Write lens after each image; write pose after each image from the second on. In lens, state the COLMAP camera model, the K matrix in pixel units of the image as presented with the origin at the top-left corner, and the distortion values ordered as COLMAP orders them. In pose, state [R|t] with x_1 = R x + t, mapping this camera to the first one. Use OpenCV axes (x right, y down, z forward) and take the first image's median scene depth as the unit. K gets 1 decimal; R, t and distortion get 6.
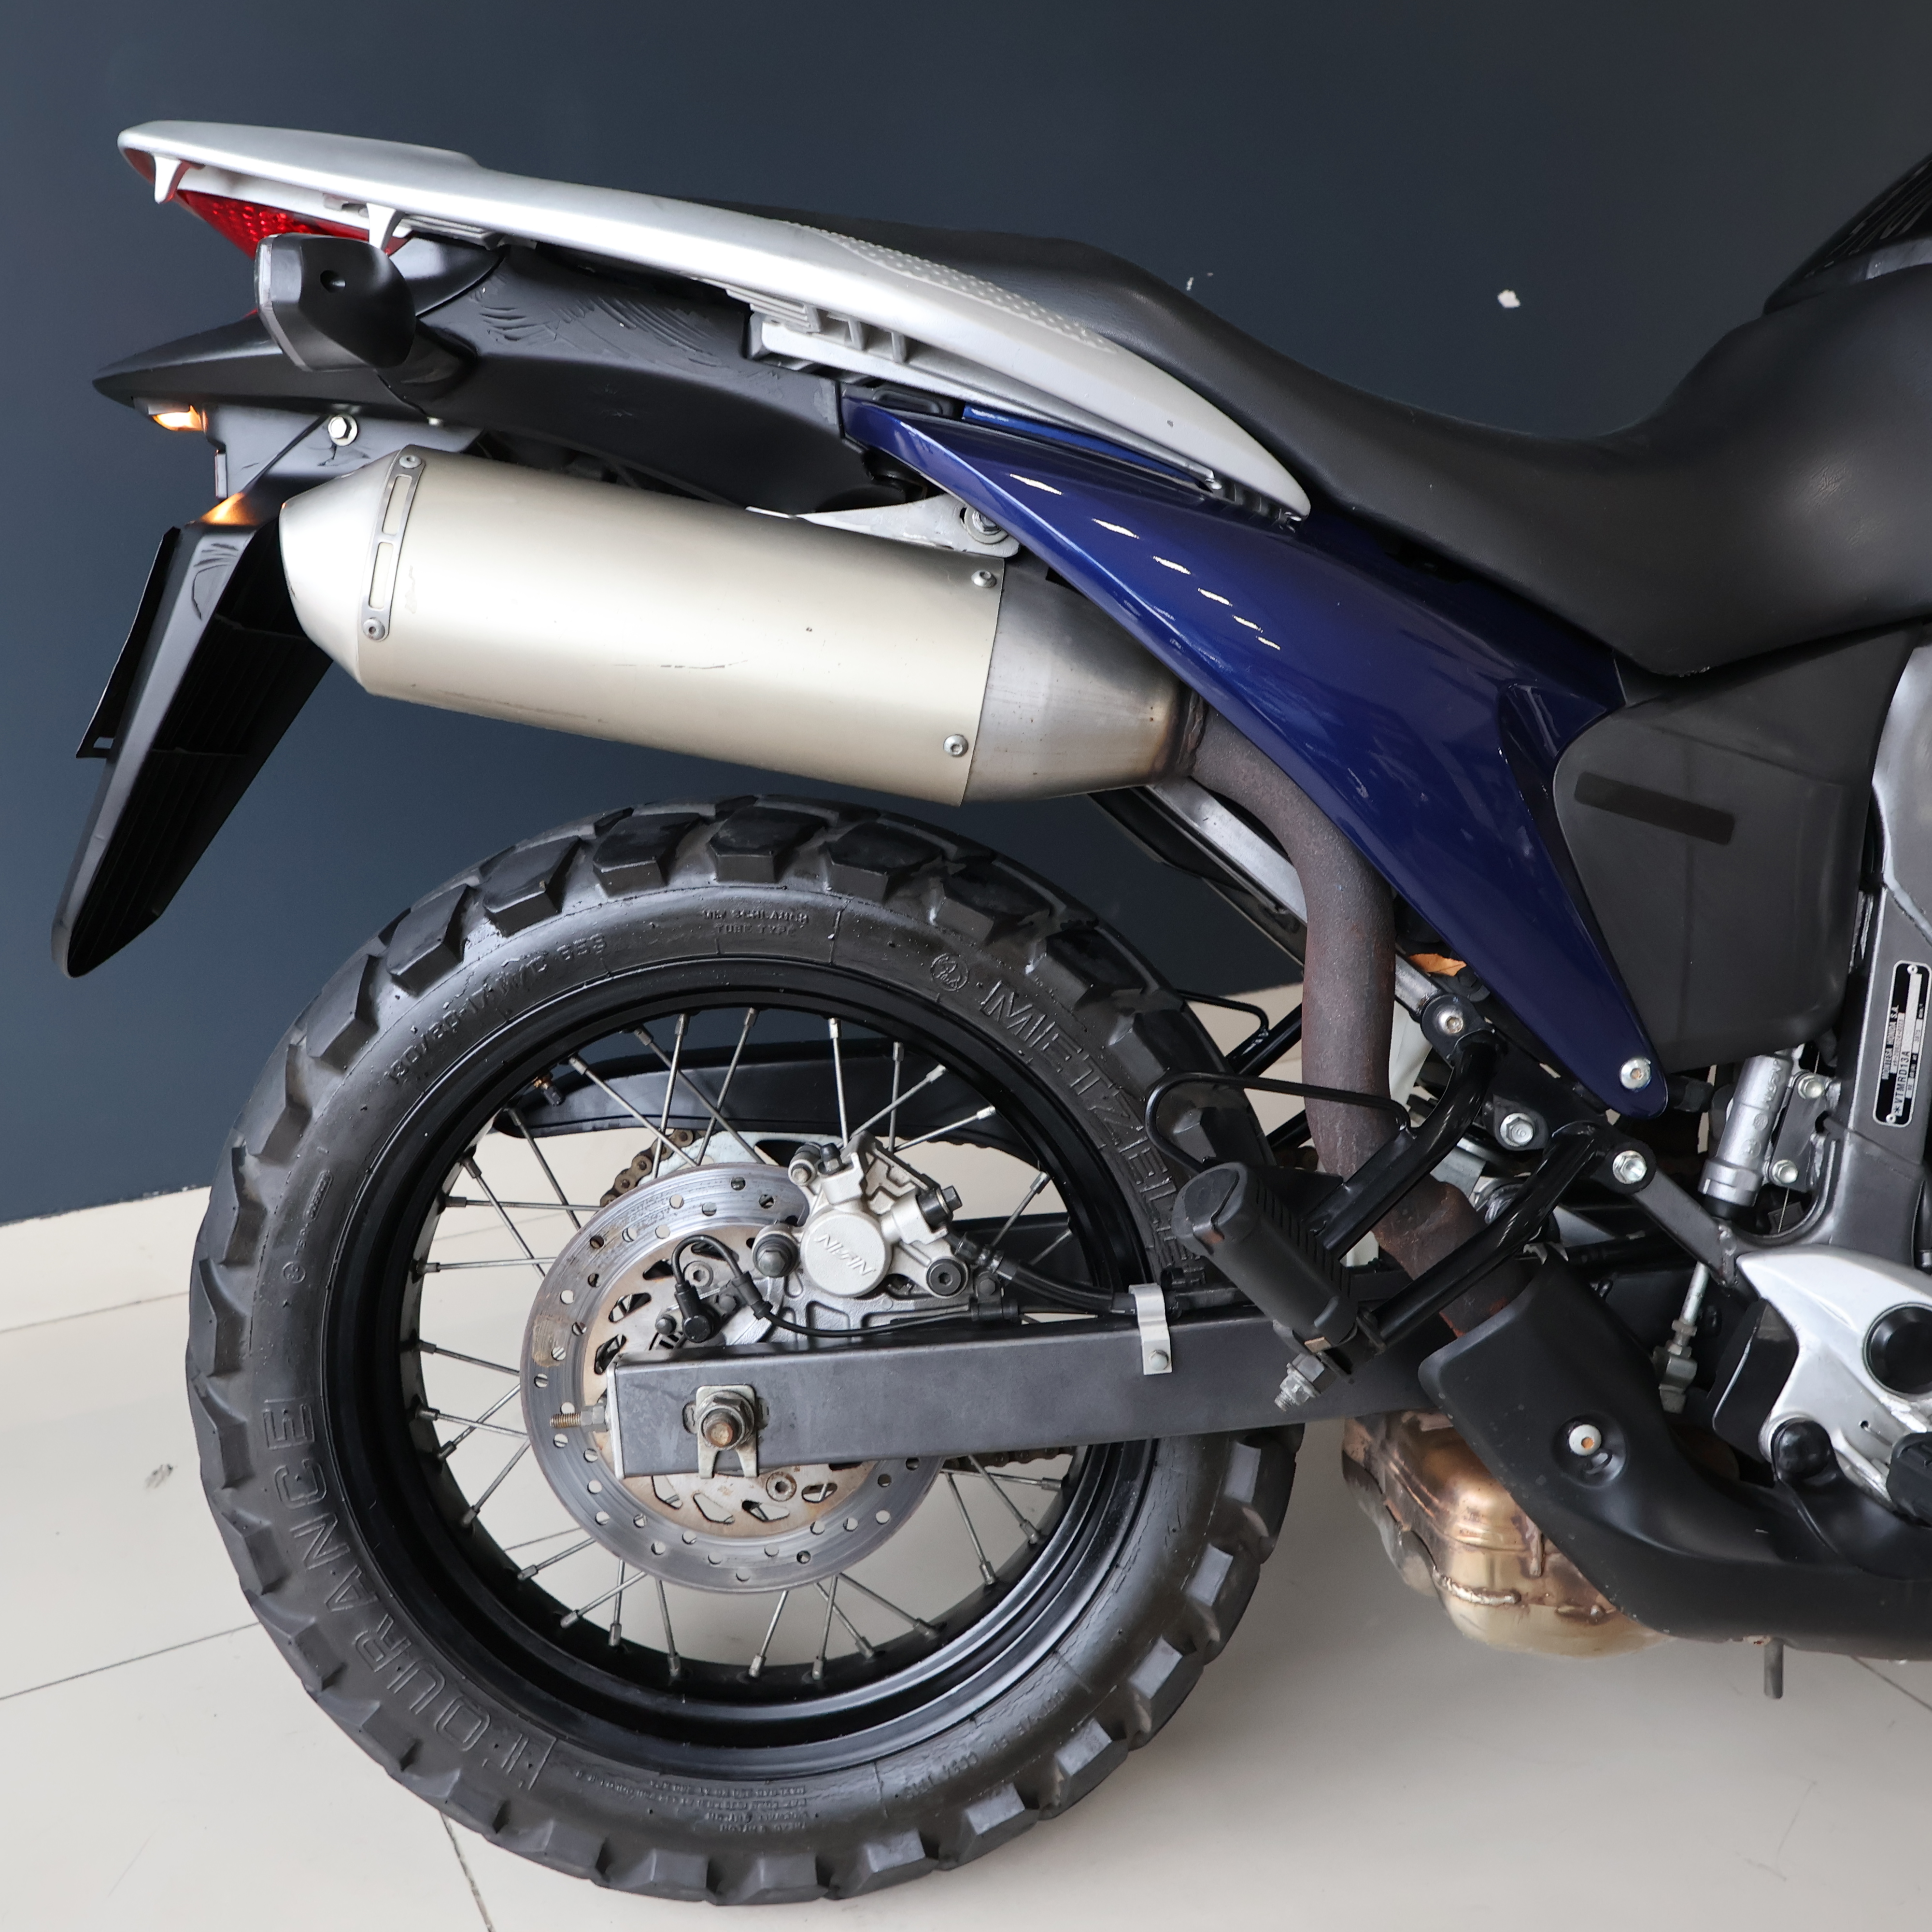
lens RADIAL K [[1874.5, 0, 966.8], [0, 1874.5, 959.6], [0, 0, 1]] dist [0.004824, -0.006574]
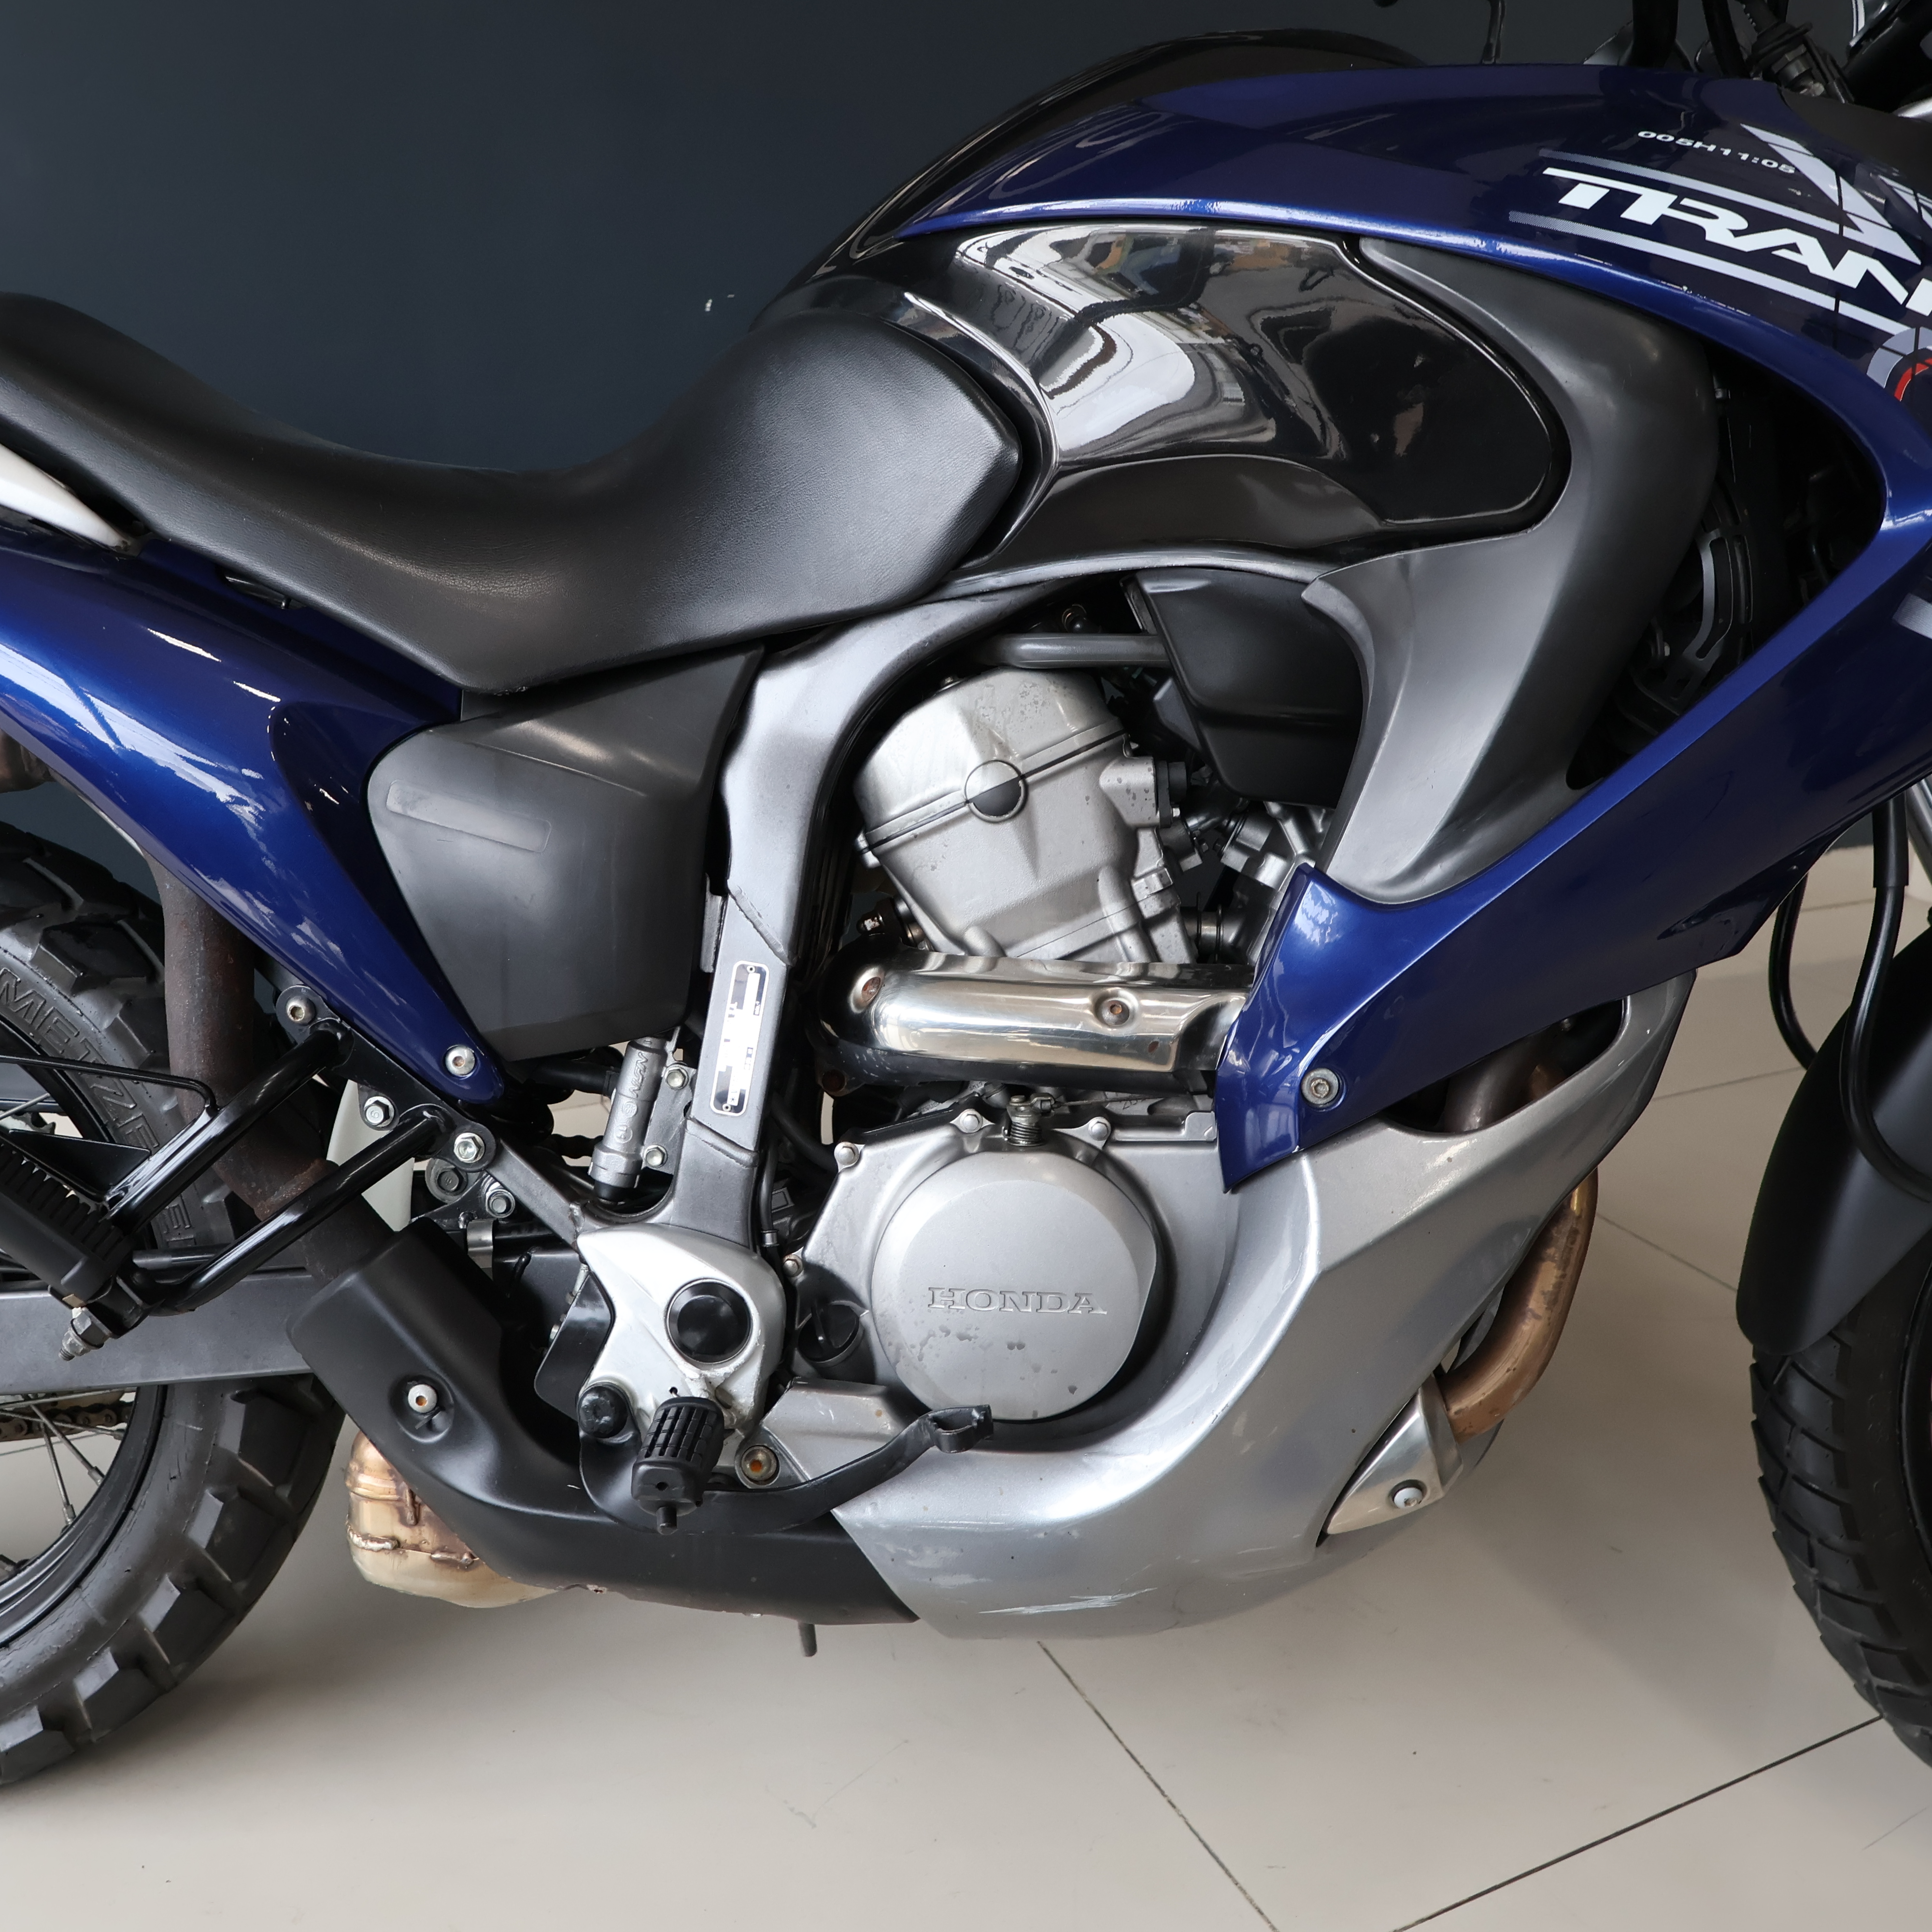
lens RADIAL K [[1865.2, 0, 966.0], [0, 1865.2, 966.0], [0, 0, 1]] dist [0.001322, 0.029598]
pose [[0.998140, 0.014885, -0.059116, 0.674780], [-0.014553, 0.999876, 0.006045, -0.004763], [0.059198, -0.005174, 0.998233, -0.054931]]
